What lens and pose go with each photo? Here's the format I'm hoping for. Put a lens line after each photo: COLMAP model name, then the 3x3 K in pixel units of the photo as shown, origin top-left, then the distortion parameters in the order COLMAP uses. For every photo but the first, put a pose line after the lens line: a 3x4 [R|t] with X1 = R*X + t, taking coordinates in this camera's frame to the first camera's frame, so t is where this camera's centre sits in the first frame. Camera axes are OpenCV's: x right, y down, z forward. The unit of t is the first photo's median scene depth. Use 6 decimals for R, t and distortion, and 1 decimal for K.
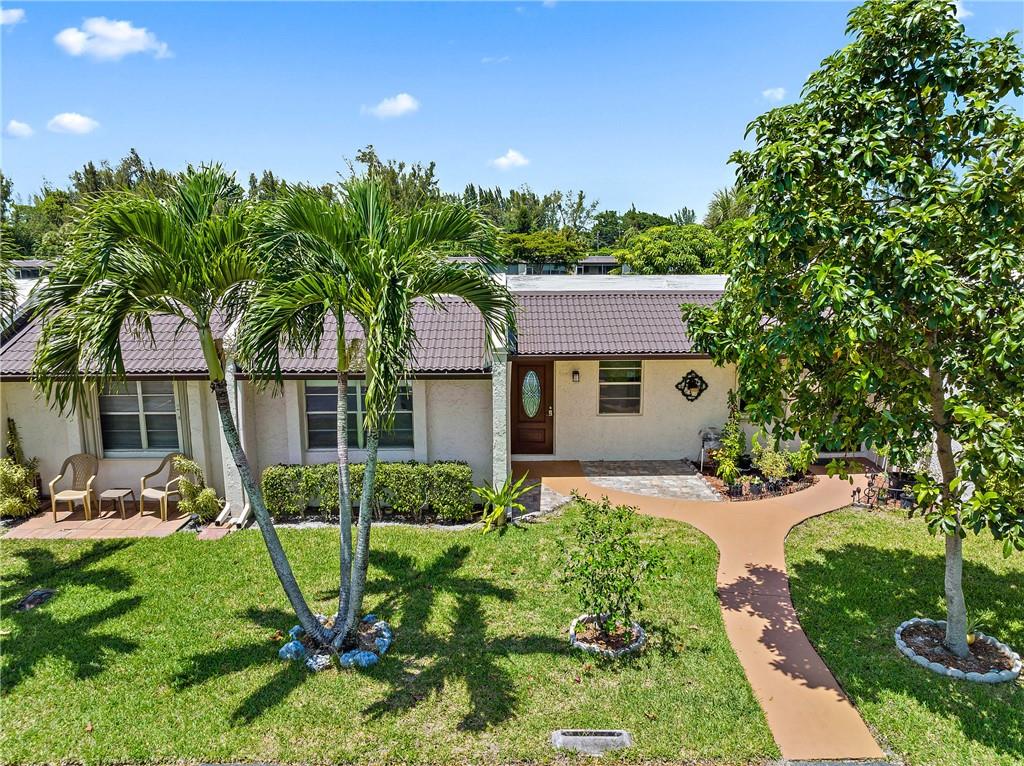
lens RADIAL K [[718.1, 0, 512.0], [0, 718.1, 383.0], [0, 0, 1]] dist [-0.041833, 0.002977]
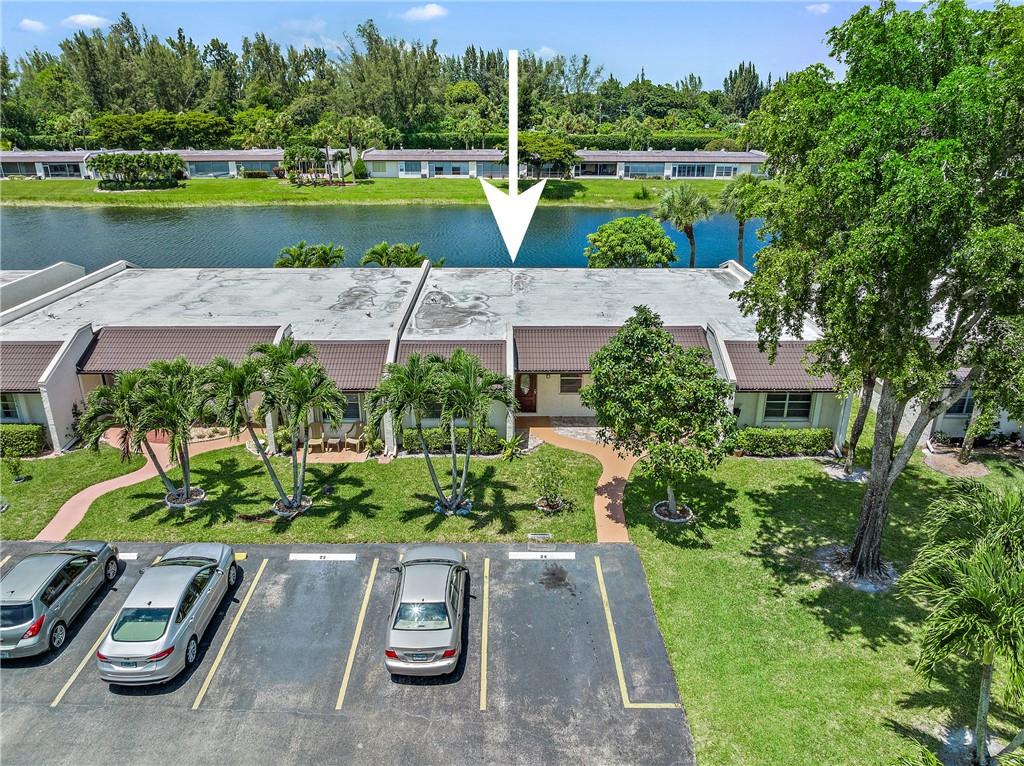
lens RADIAL K [[718.1, 0, 512.0], [0, 718.1, 383.0], [0, 0, 1]] dist [-0.041833, 0.002977]
pose [[0.999971, 0.007441, 0.001305, -0.016895], [-0.007554, 0.983176, 0.182506, -0.501525], [0.000075, -0.182511, 0.983204, -1.340417]]
